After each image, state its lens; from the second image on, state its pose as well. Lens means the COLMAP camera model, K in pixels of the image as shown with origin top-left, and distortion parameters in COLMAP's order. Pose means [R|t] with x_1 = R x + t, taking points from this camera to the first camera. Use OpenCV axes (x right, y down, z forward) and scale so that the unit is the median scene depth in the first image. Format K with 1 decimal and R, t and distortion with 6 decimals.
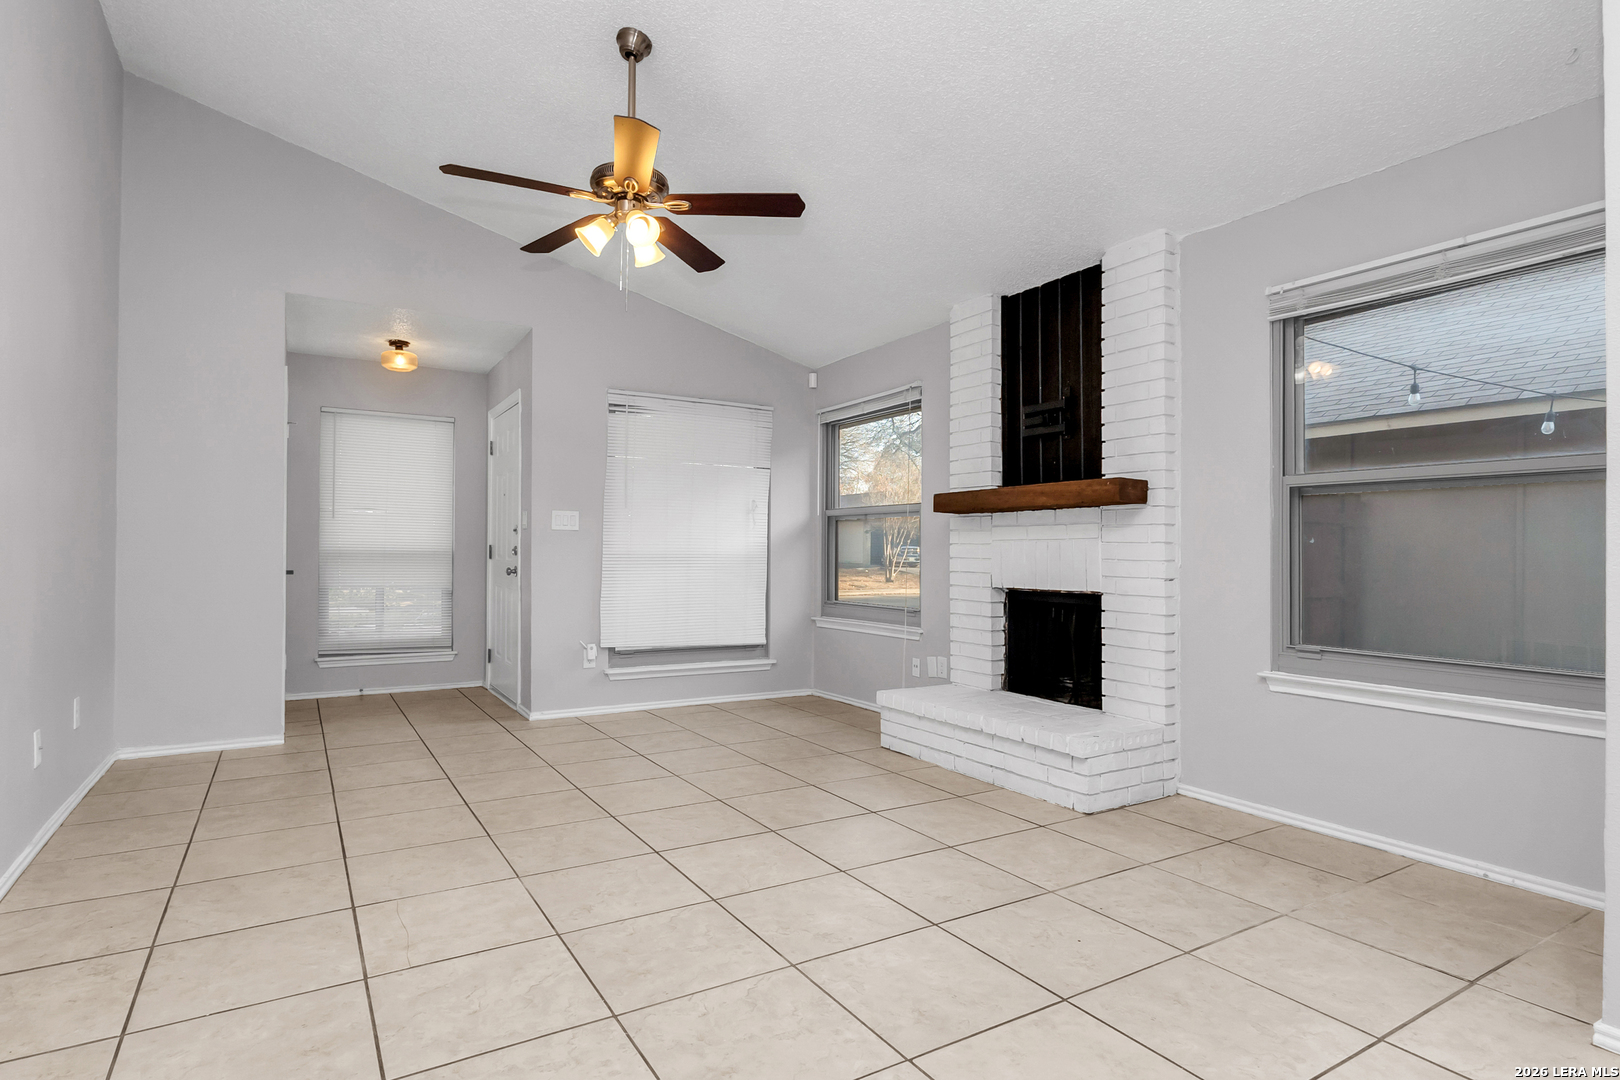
lens RADIAL K [[856.4, 0, 810.0], [0, 856.4, 540.0], [0, 0, 1]] dist [0.000886, 0.001253]
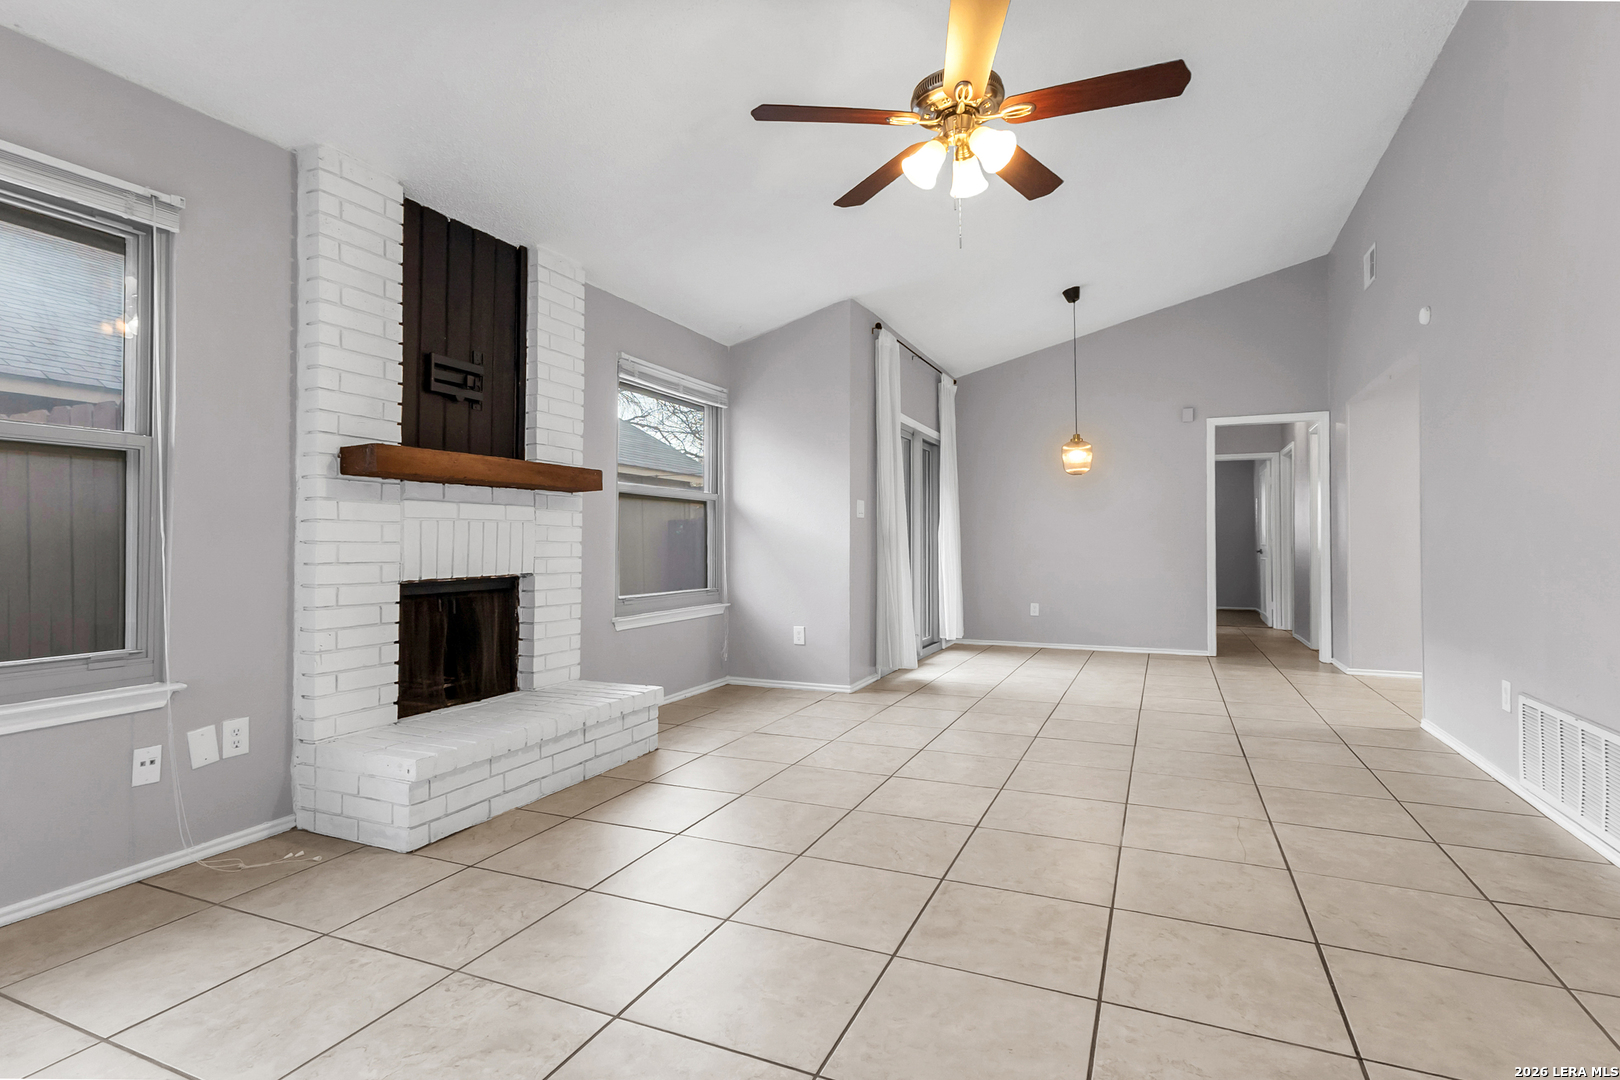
lens RADIAL K [[768.6, 0, 809.3], [0, 768.6, 528.5], [0, 0, 1]] dist [0.002930, 0.000226]
pose [[-0.555874, 0.016138, 0.831110, -0.596595], [-0.004154, 0.999745, -0.022191, 0.026052], [-0.831256, -0.015788, -0.555666, 1.208002]]
